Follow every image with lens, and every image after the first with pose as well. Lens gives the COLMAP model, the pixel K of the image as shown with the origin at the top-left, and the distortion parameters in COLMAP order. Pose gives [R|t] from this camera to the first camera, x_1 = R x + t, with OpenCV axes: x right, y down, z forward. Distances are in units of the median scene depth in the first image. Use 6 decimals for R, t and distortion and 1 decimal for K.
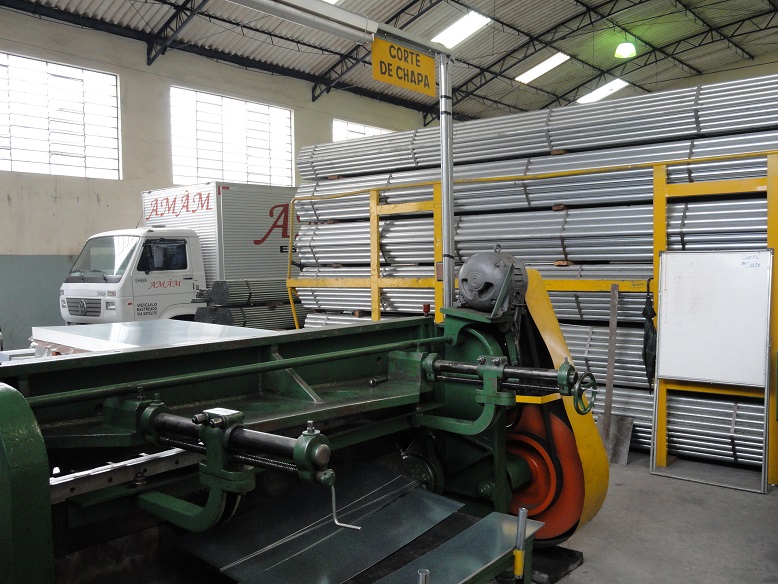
lens RADIAL K [[737.1, 0, 389.0], [0, 737.1, 292.0], [0, 0, 1]] dist [0.001490, 0.004536]
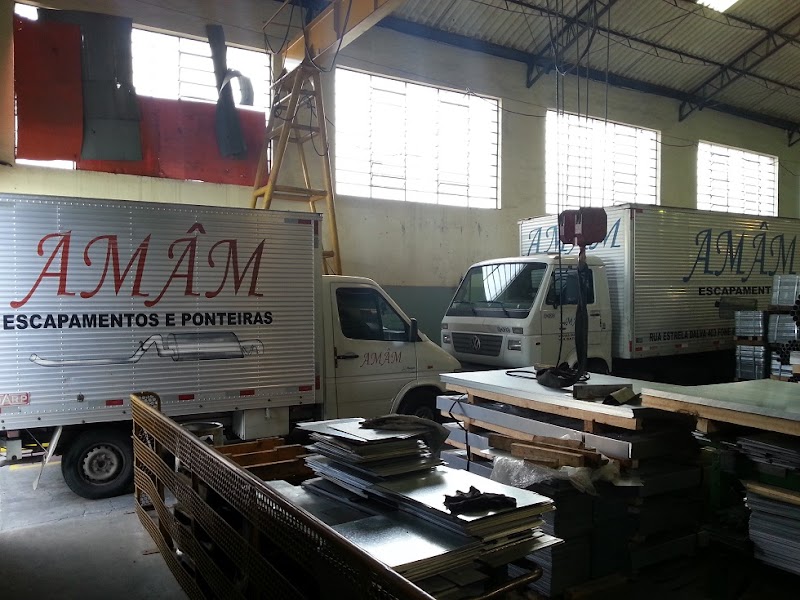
lens RADIAL K [[660.6, 0, 400.0], [0, 660.6, 300.0], [0, 0, 1]] dist [0.003837, -0.005045]
pose [[0.944091, 0.014717, -0.329357, -0.201990], [-0.025854, 0.999232, -0.029461, -0.006611], [0.328671, 0.036329, 0.943746, 0.159254]]
